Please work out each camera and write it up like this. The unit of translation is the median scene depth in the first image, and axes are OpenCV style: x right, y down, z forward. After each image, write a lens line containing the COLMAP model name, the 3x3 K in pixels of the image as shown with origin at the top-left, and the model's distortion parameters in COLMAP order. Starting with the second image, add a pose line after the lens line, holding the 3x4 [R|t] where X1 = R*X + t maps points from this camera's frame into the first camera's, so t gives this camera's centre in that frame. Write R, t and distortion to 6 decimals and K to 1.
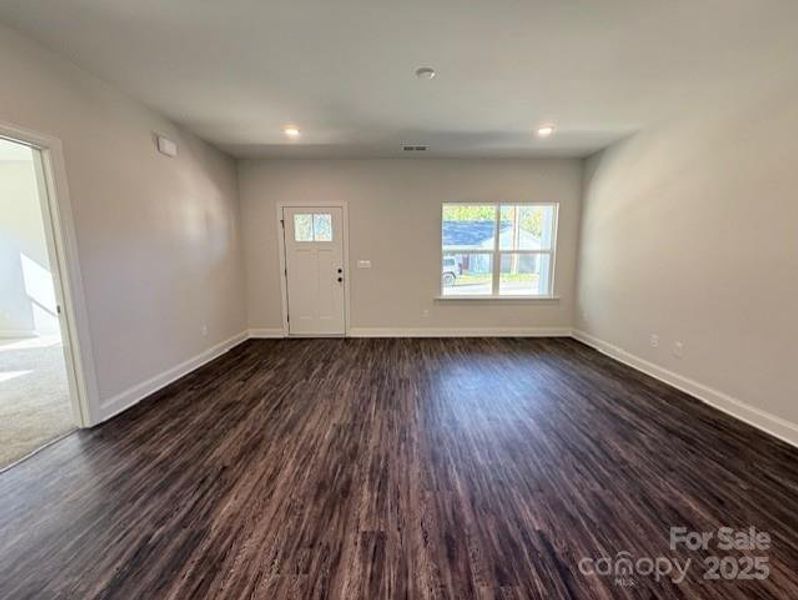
lens RADIAL K [[318.6, 0, 398.7], [0, 318.6, 299.0], [0, 0, 1]] dist [0.000225, -0.000356]
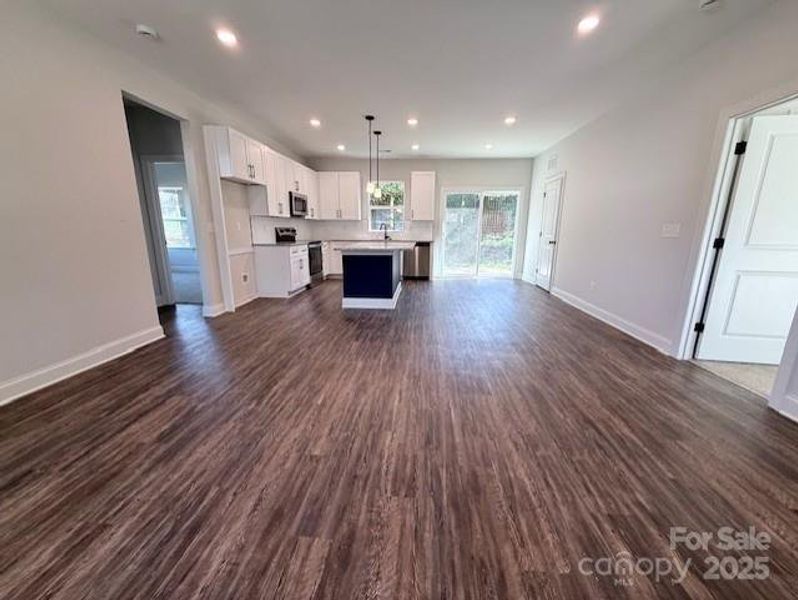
lens RADIAL K [[318.6, 0, 398.7], [0, 318.6, 299.0], [0, 0, 1]] dist [0.000225, -0.000356]
pose [[-0.996746, -0.024174, 0.076896, -0.002542], [0.004766, 0.934628, 0.355595, -0.114529], [-0.080466, 0.354804, -0.931472, 1.066375]]
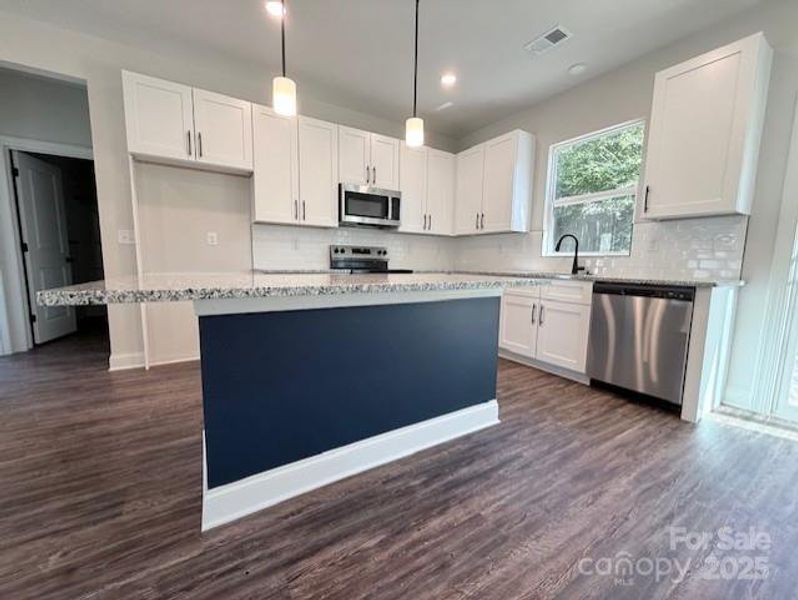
lens RADIAL K [[318.6, 0, 398.7], [0, 318.6, 299.0], [0, 0, 1]] dist [0.000225, -0.000356]
pose [[-0.525028, -0.107526, 0.844265, -0.201290], [0.106229, 0.975950, 0.190359, 0.087674], [-0.844429, 0.189629, -0.500979, -0.019272]]
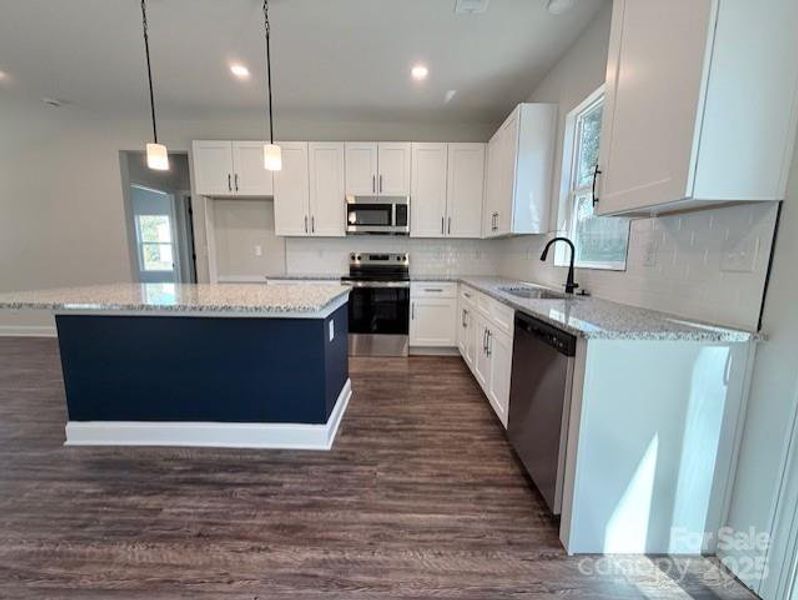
lens RADIAL K [[318.6, 0, 398.7], [0, 318.6, 299.0], [0, 0, 1]] dist [0.000225, -0.000356]
pose [[0.014297, -0.137937, 0.990338, -0.313489], [0.132917, 0.981911, 0.134845, 0.117139], [-0.991024, 0.129705, 0.032373, -0.489374]]
